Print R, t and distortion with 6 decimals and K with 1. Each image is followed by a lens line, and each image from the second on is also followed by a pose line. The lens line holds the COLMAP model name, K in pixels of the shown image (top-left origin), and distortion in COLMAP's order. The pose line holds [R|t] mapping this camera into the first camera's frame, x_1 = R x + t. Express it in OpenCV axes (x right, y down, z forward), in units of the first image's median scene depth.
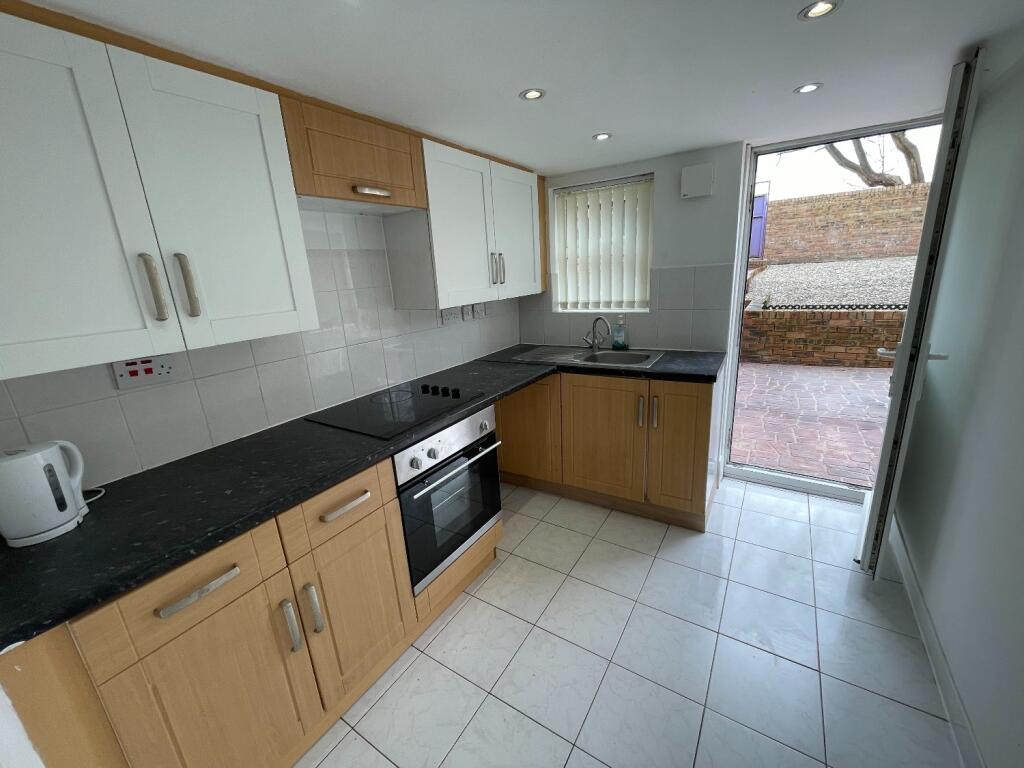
lens RADIAL K [[413.0, 0, 512.0], [0, 413.0, 384.0], [0, 0, 1]] dist [-0.003783, -0.000483]
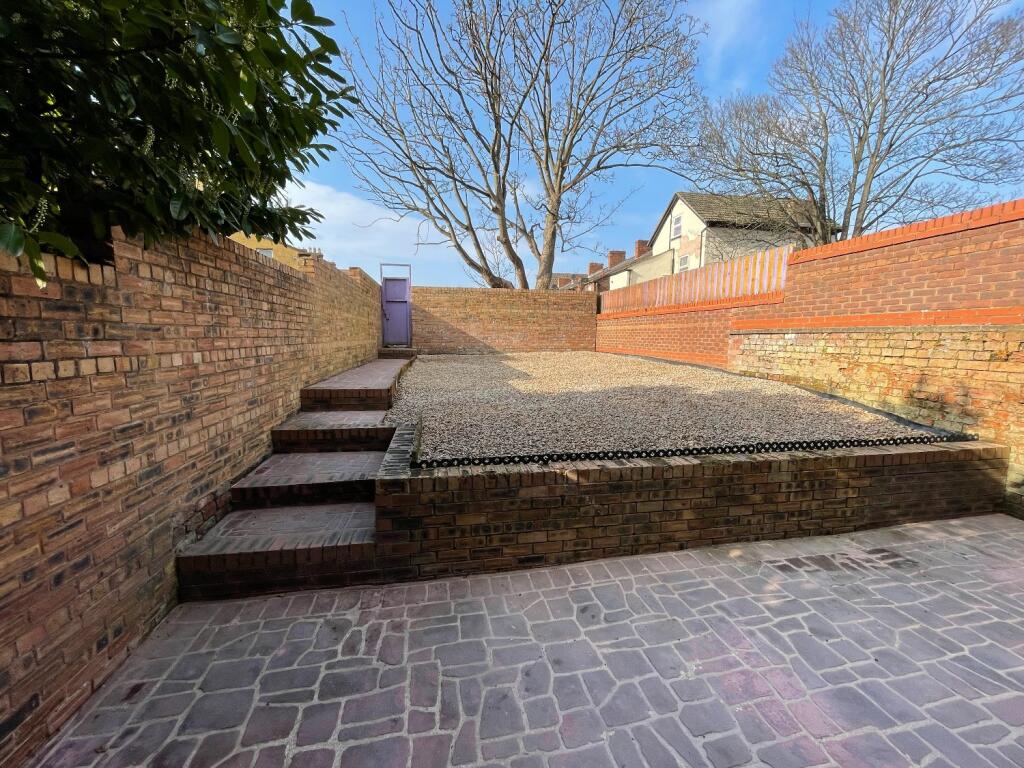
lens RADIAL K [[413.0, 0, 512.0], [0, 413.0, 384.0], [0, 0, 1]] dist [-0.003783, -0.000483]
pose [[0.726101, -0.012841, 0.687468, 0.366841], [0.131838, 0.983875, -0.120869, -0.215903], [-0.674830, 0.178398, 0.716086, 0.557499]]
